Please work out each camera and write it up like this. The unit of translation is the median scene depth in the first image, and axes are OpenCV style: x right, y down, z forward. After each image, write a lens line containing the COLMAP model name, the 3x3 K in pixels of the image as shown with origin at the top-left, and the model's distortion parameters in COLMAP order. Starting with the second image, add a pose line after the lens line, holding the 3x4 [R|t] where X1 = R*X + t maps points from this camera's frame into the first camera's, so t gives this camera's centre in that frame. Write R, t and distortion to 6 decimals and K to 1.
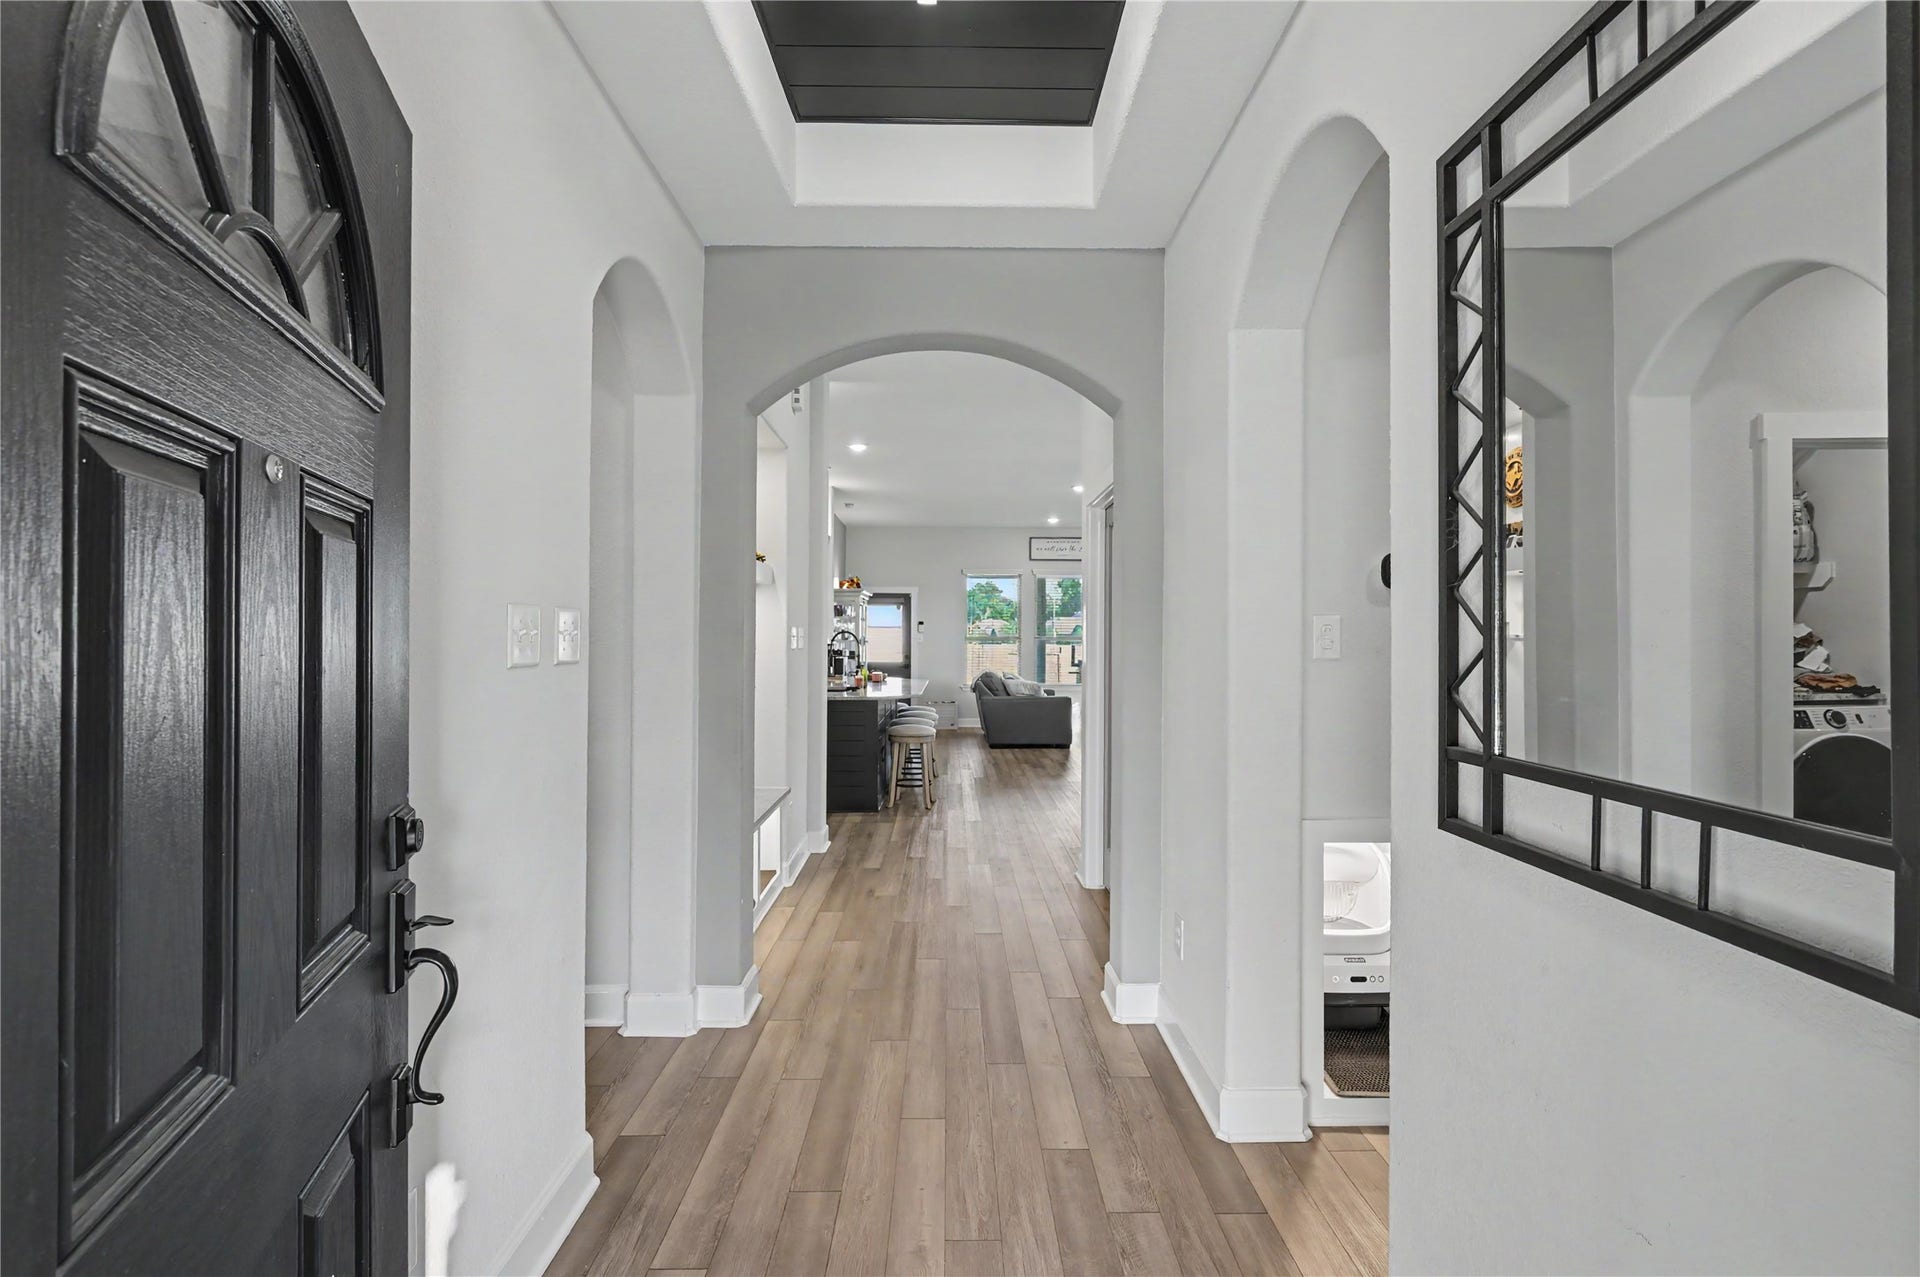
lens RADIAL K [[880.9, 0, 960.0], [0, 880.9, 638.5], [0, 0, 1]] dist [-0.001591, -0.000240]
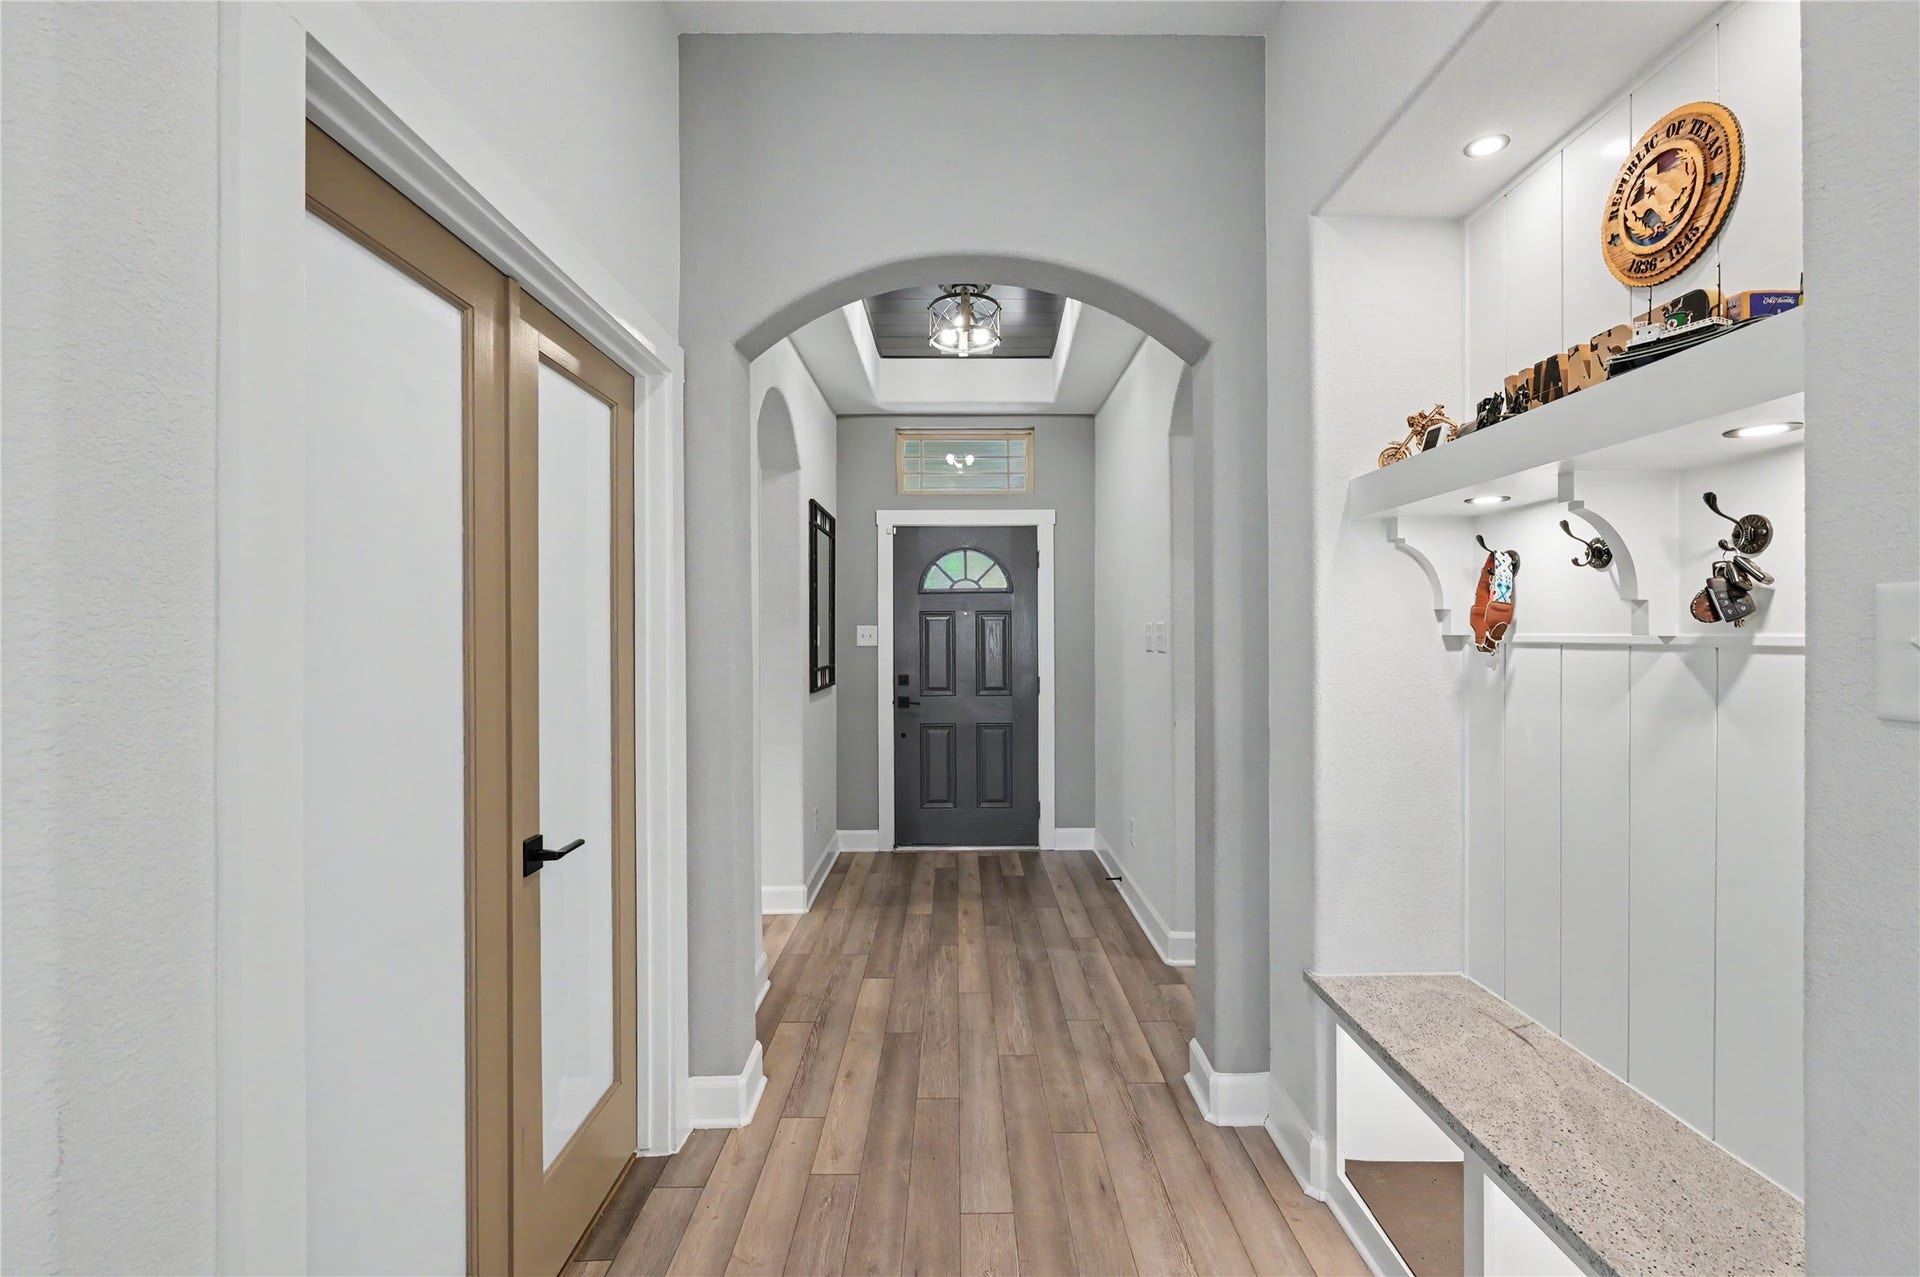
lens RADIAL K [[839.0, 0, 960.0], [0, 839.0, 638.5], [0, 0, 1]] dist [-0.002194, 0.000223]
pose [[-0.999965, -0.000224, 0.008397, -0.023598], [-0.000162, 0.999973, 0.007366, -0.008004], [-0.008399, 0.007364, -0.999938, 1.837052]]
